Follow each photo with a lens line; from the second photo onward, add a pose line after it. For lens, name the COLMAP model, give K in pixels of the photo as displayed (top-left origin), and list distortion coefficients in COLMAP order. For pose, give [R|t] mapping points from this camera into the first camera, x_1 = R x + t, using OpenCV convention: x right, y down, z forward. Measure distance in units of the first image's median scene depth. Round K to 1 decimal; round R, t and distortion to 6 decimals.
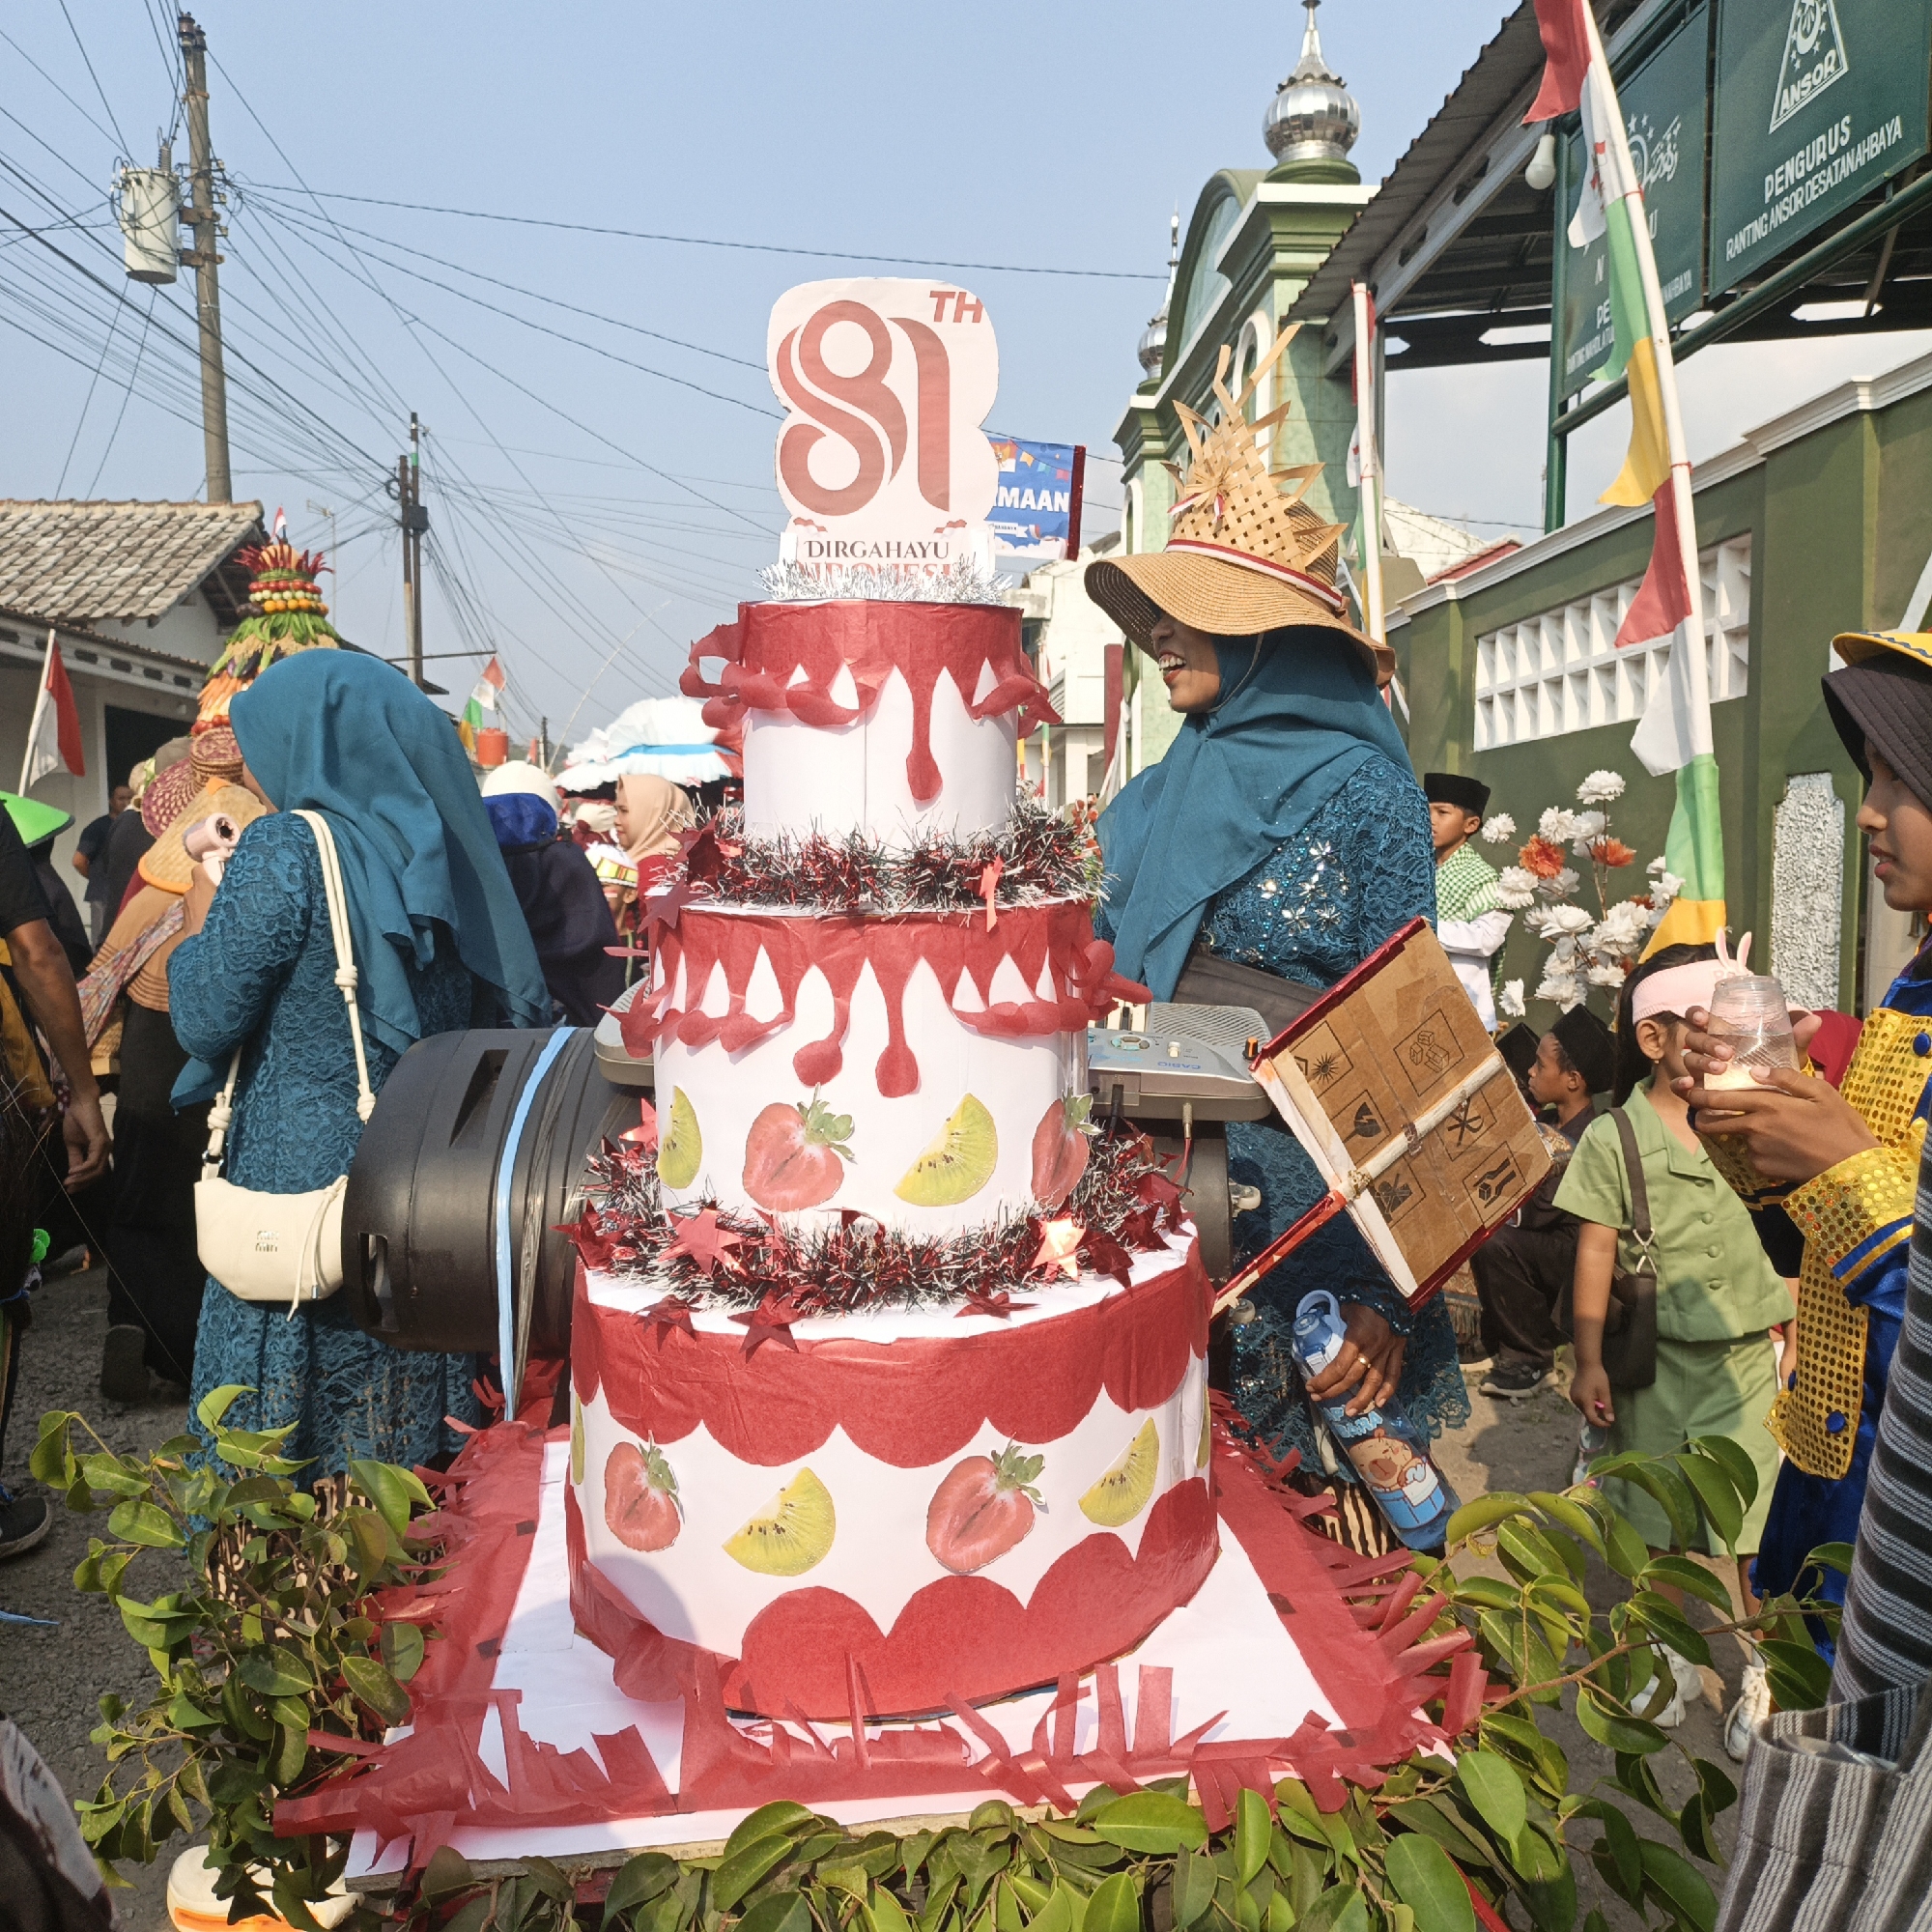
lens RADIAL K [[1773.5, 0, 943.8], [0, 1773.5, 964.2], [0, 0, 1]] dist [0.116009, -0.184602]
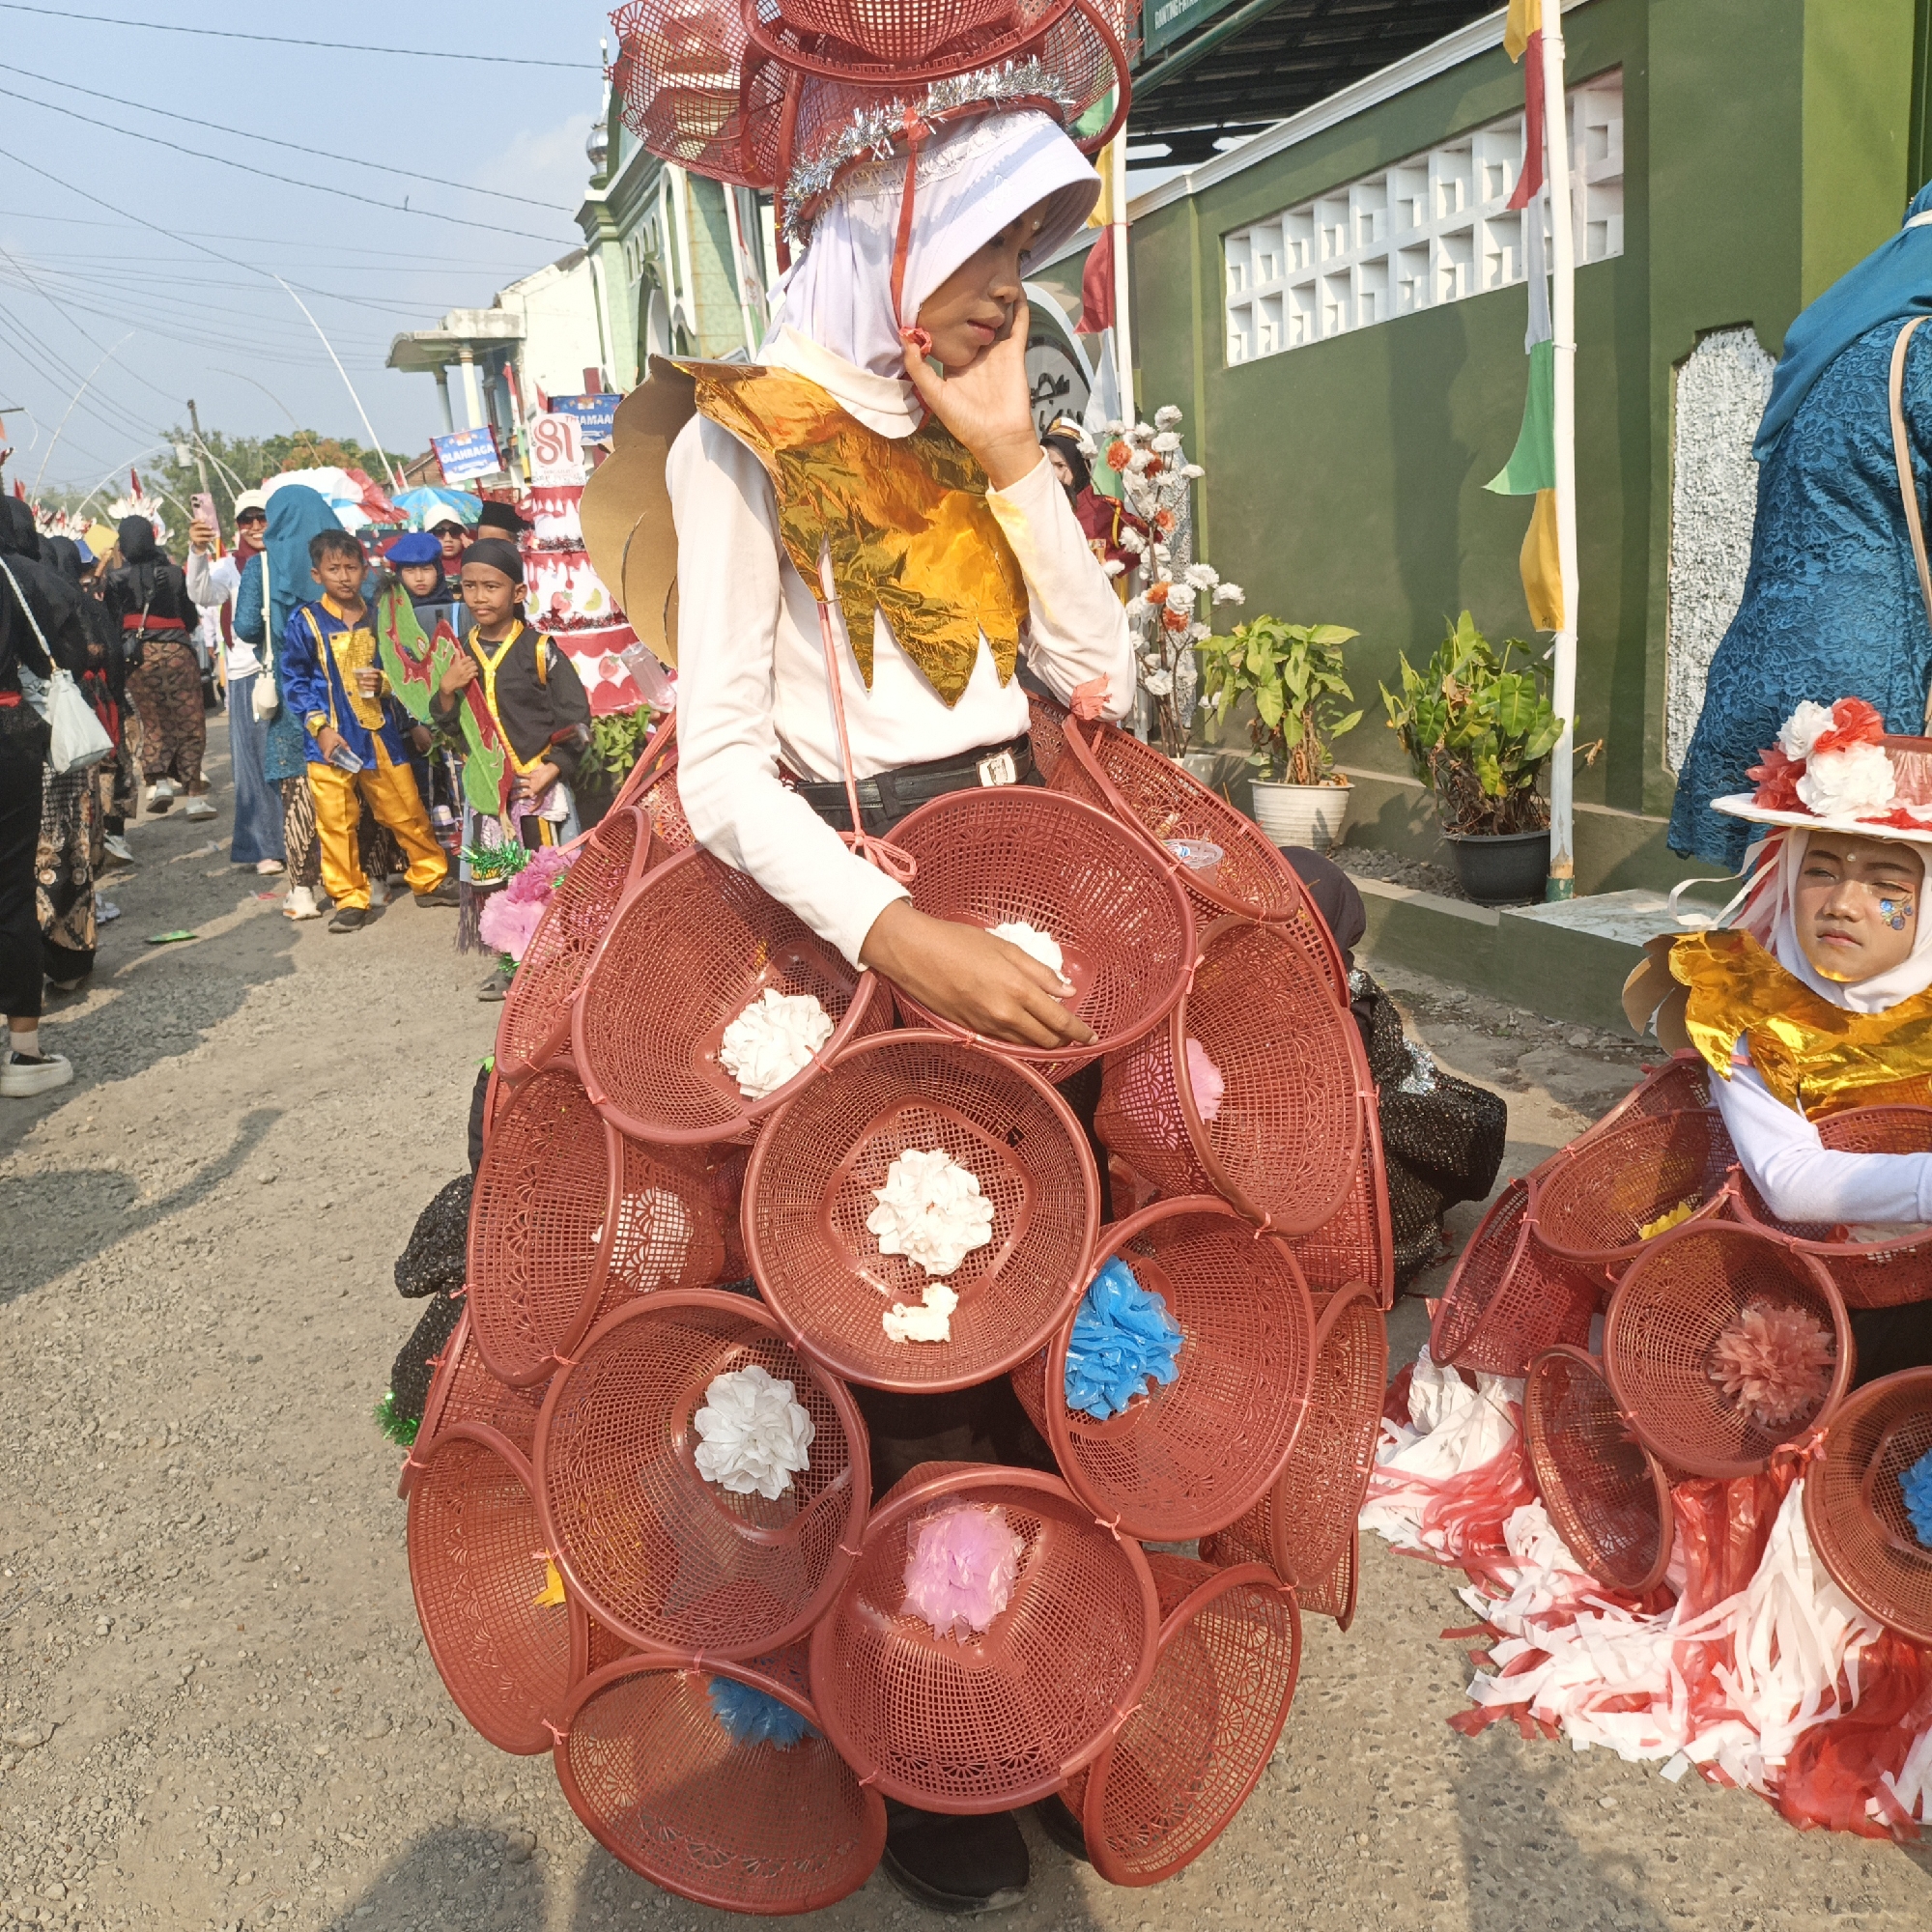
lens RADIAL K [[1936.8, 0, 966.0], [0, 1936.8, 966.0], [0, 0, 1]] dist [0.117861, -0.191086]
pose [[0.961256, -0.119654, 0.248334, -0.050680], [0.083854, 0.985113, 0.150070, 0.041185], [-0.262594, -0.123432, 0.956979, -0.496949]]
